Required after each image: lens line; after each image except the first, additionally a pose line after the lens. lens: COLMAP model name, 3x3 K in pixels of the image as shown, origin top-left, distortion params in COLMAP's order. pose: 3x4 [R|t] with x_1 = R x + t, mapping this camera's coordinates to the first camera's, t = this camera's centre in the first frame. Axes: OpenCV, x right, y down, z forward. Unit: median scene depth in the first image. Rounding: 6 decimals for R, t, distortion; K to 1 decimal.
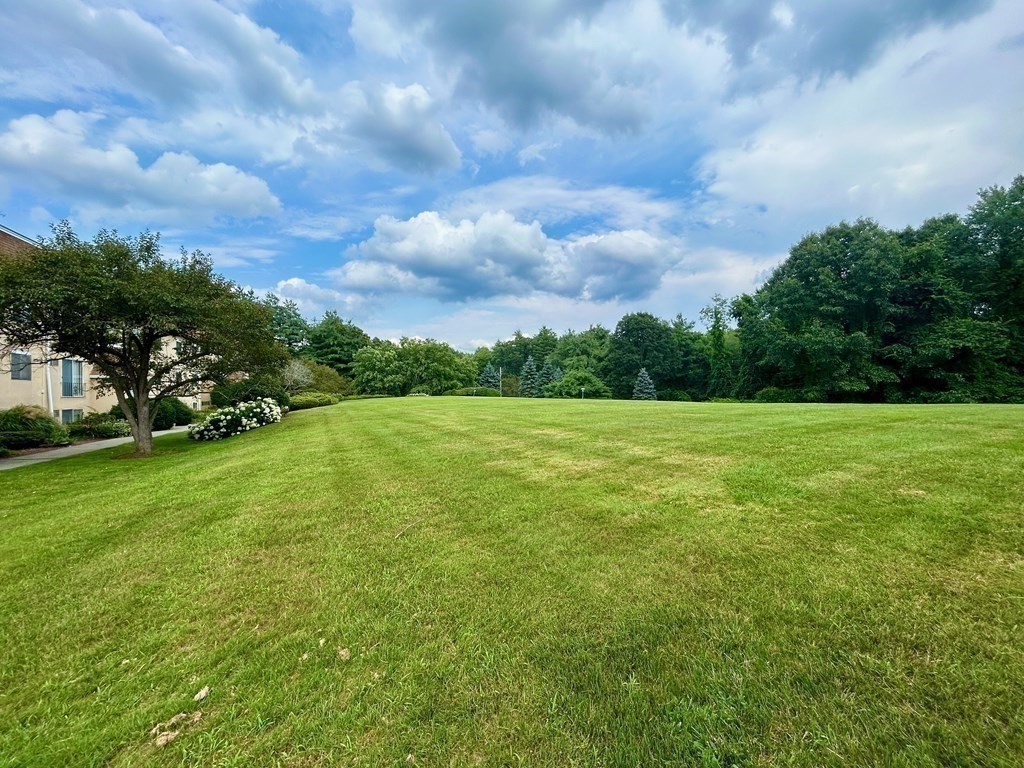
lens RADIAL K [[412.7, 0, 520.1], [0, 412.7, 387.5], [0, 0, 1]] dist [0.001502, -0.000306]
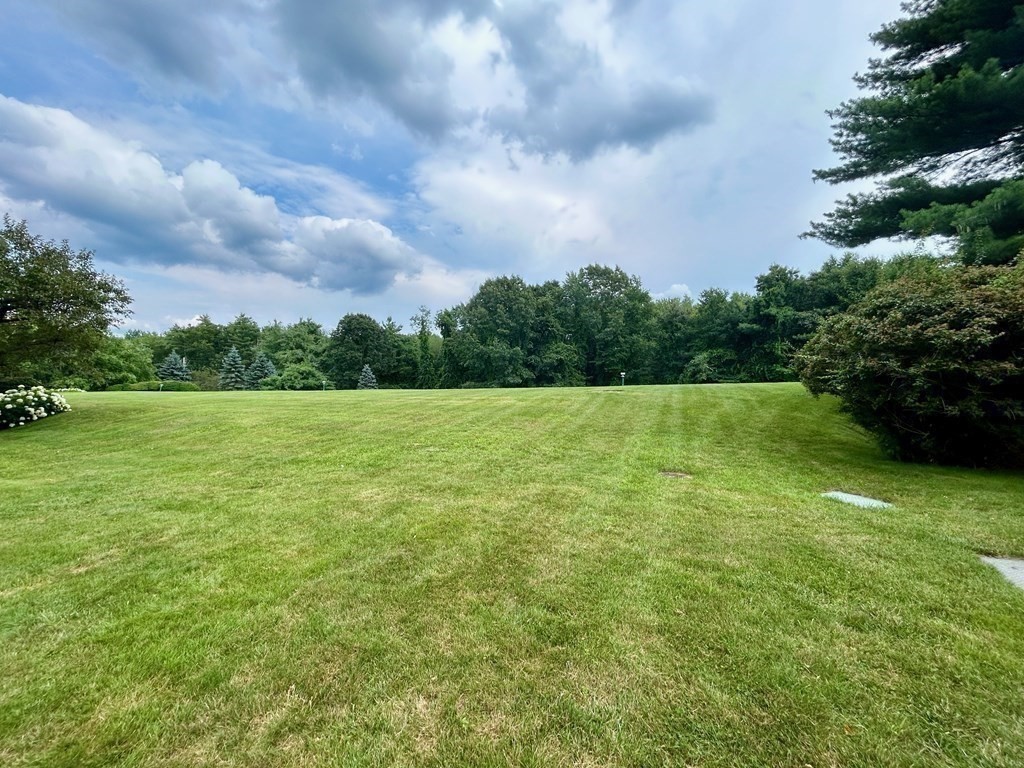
lens RADIAL K [[412.7, 0, 510.3], [0, 412.7, 382.8], [0, 0, 1]] dist [0.001502, -0.000306]
pose [[0.765994, 0.003004, 0.642841, -0.131214], [-0.001805, 0.999995, -0.002522, 0.005784], [-0.642846, 0.000772, 0.765995, -0.122634]]
